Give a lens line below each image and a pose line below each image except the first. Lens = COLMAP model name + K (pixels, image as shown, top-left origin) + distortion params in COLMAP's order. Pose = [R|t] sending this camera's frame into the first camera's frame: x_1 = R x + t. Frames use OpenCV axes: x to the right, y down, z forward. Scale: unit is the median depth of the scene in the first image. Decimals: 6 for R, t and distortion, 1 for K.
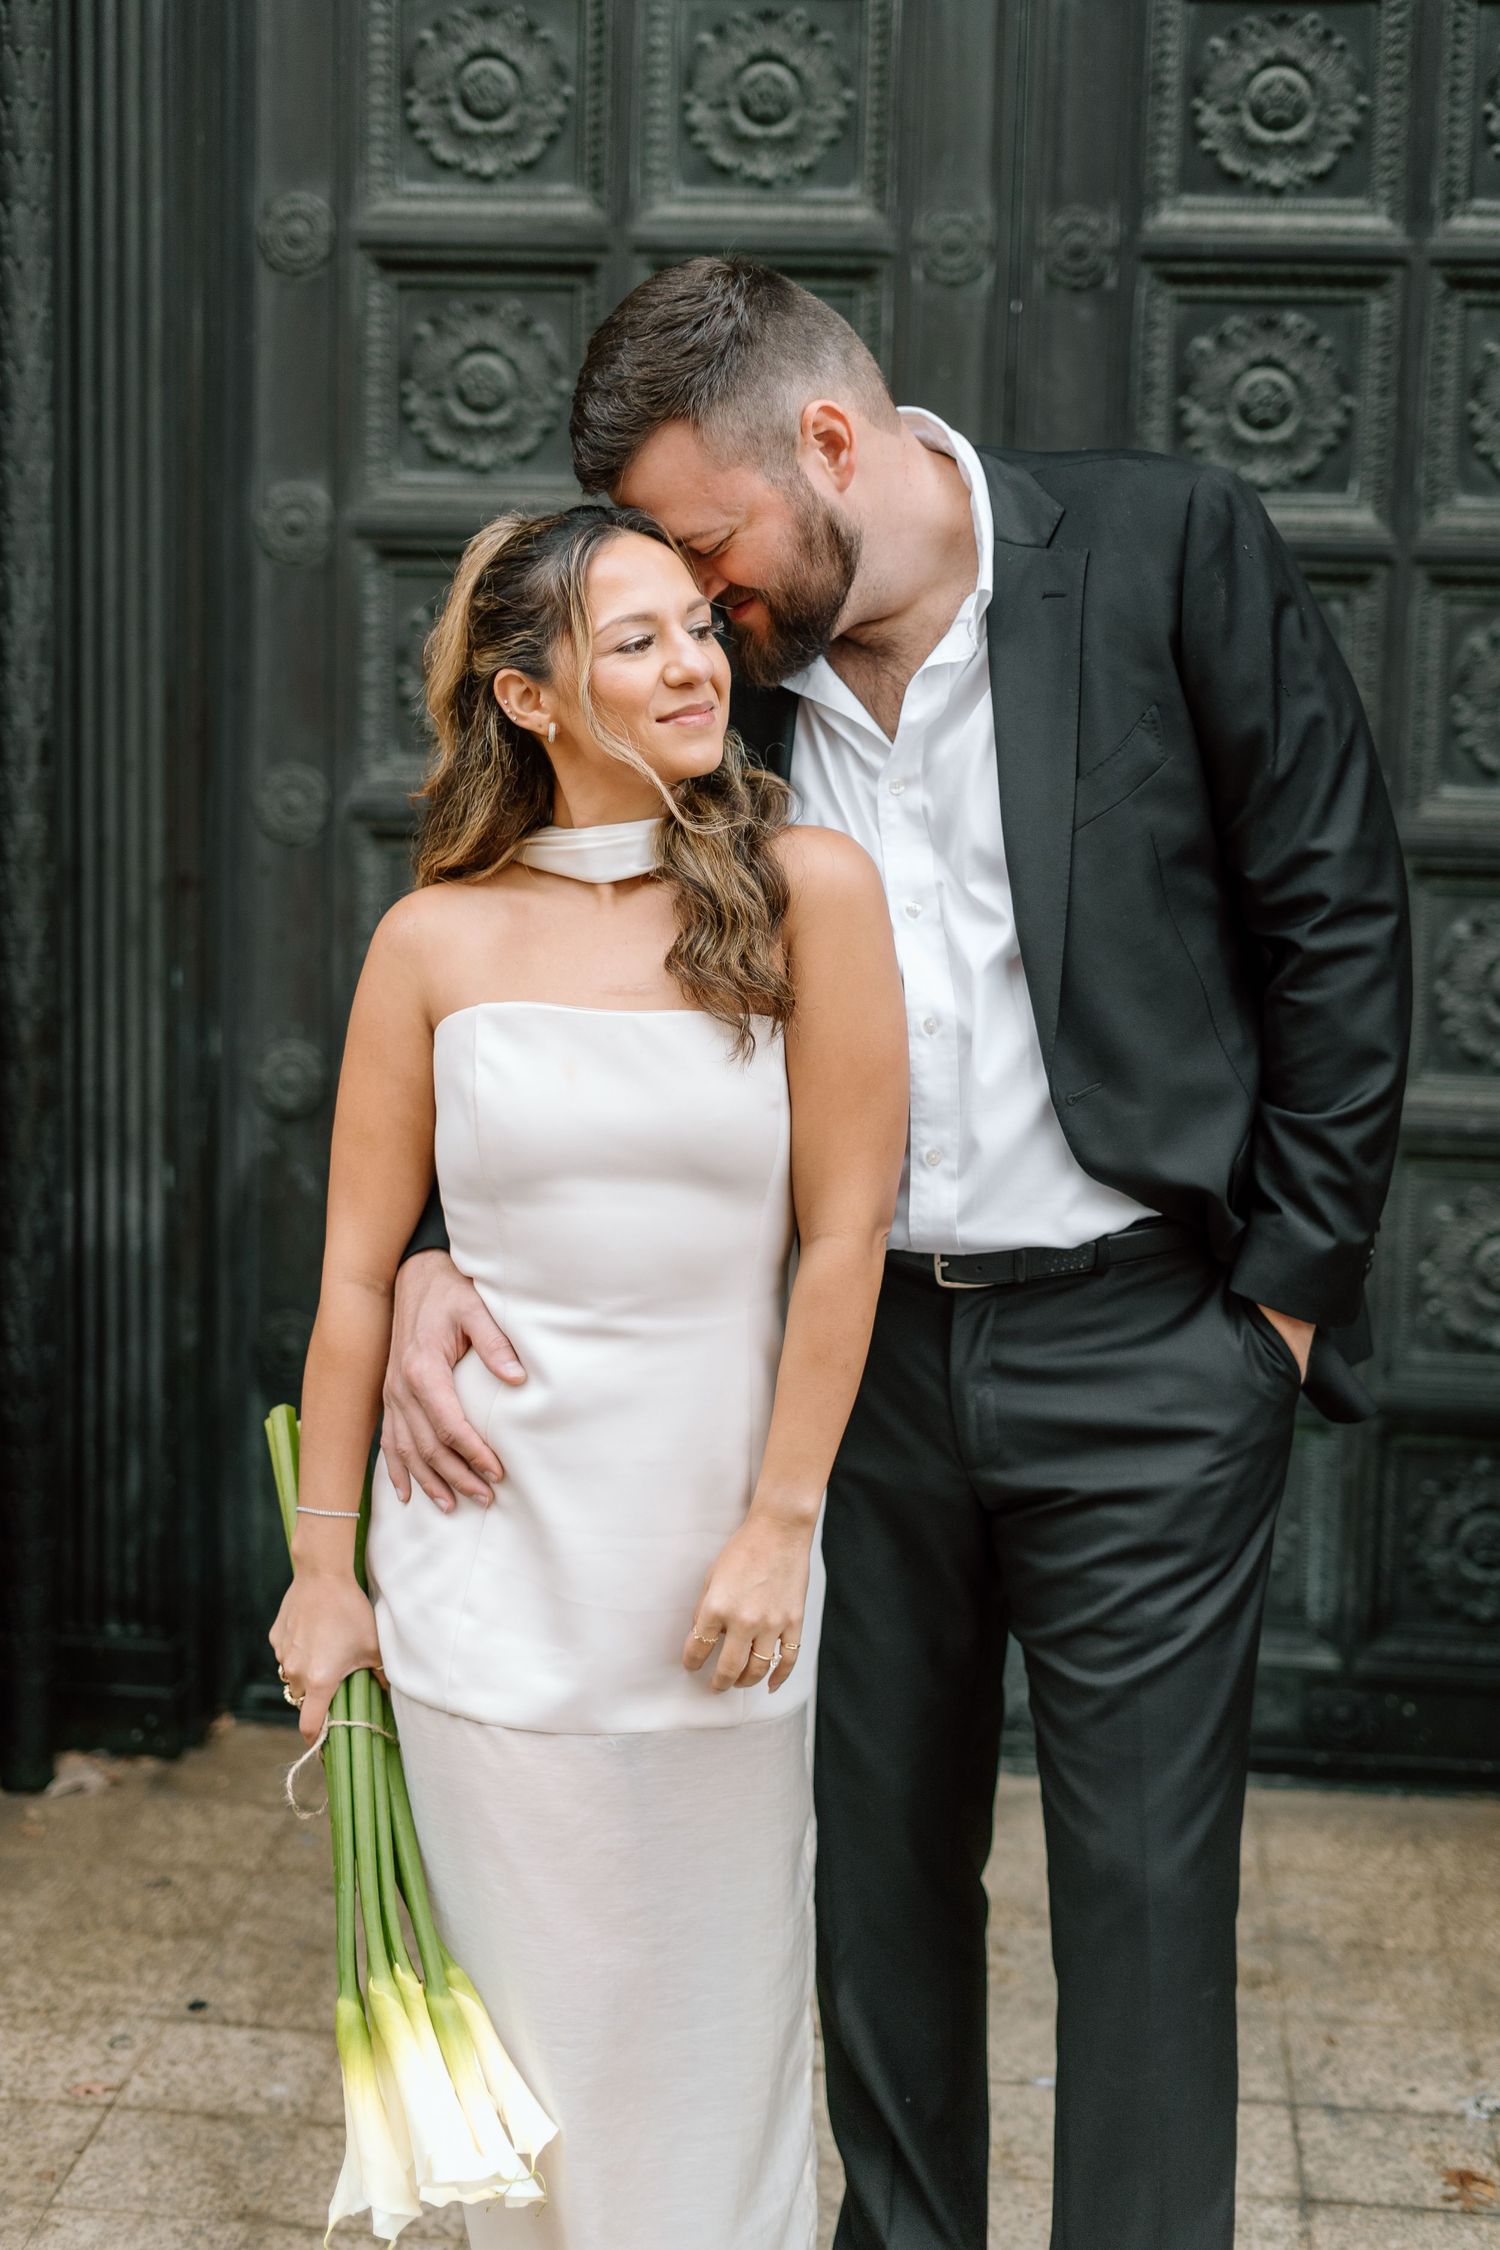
lens RADIAL K [[3000.0, 0, 802.2], [0, 3000.0, 1027.1], [0, 0, 1]] dist [0.008542, -0.005757]
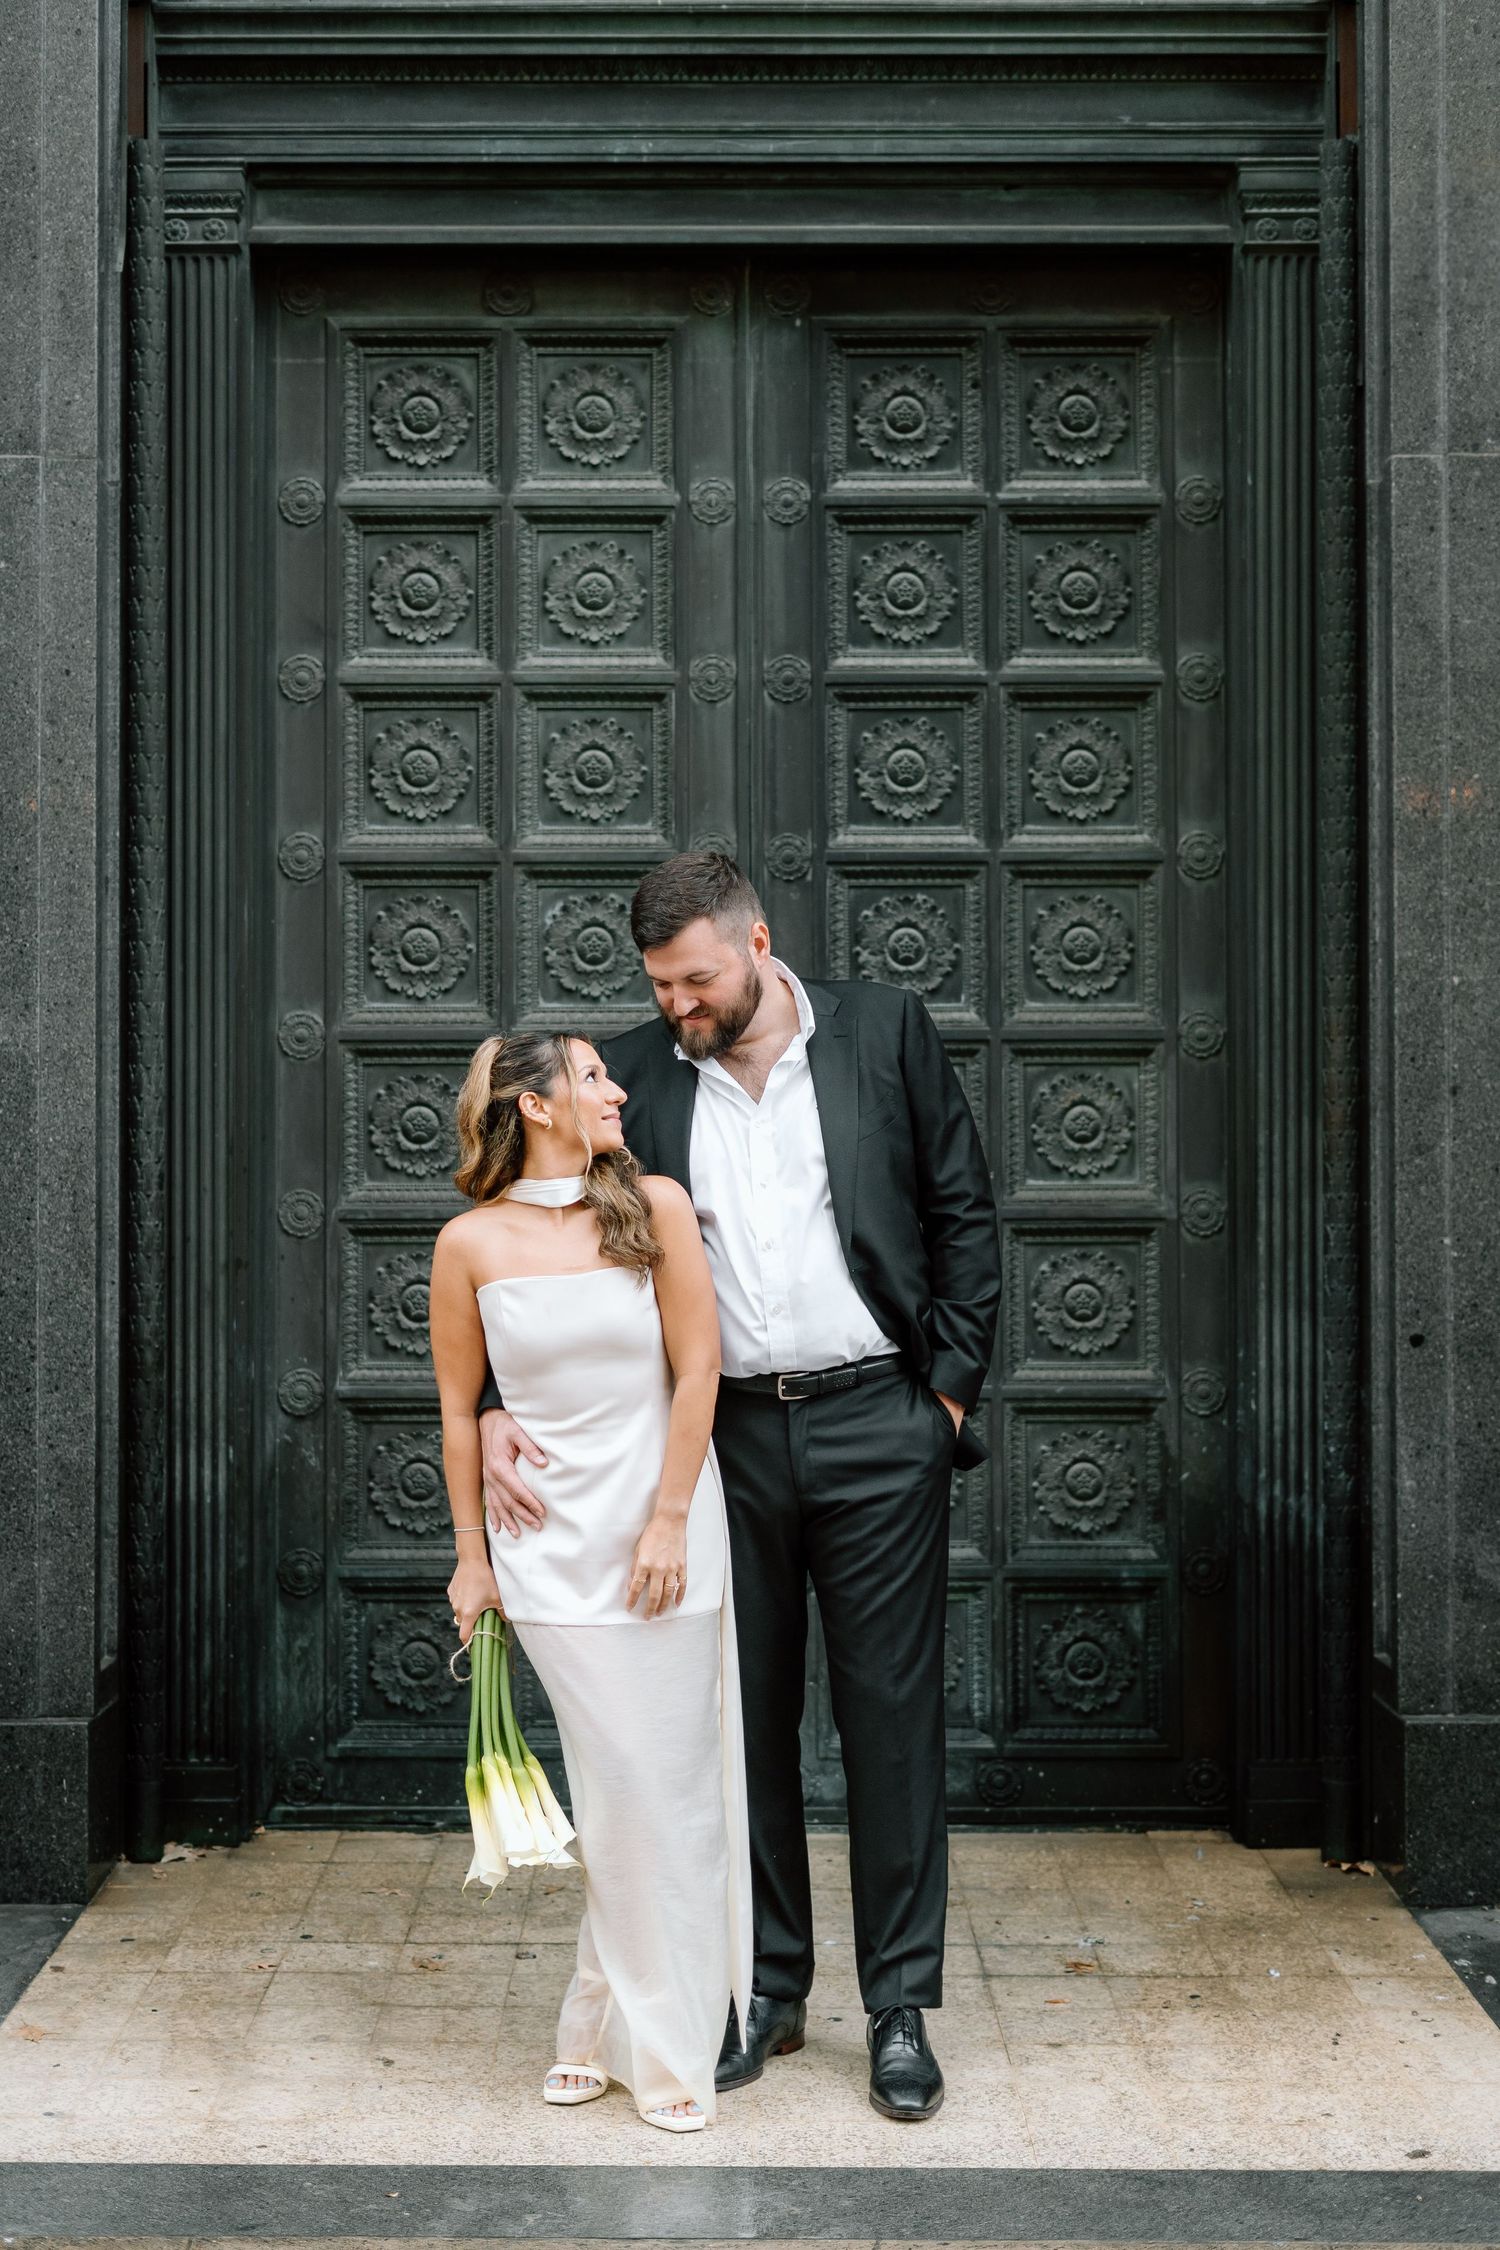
lens RADIAL K [[3943.0, 0, 750.0], [0, 3943.0, 1125.0], [0, 0, 1]] dist [-0.021395, 0.060957]
pose [[0.992807, -0.026185, 0.116830, -0.181213], [0.044703, 0.986294, -0.158826, 0.220854], [-0.111070, 0.162906, 0.980370, -1.063036]]
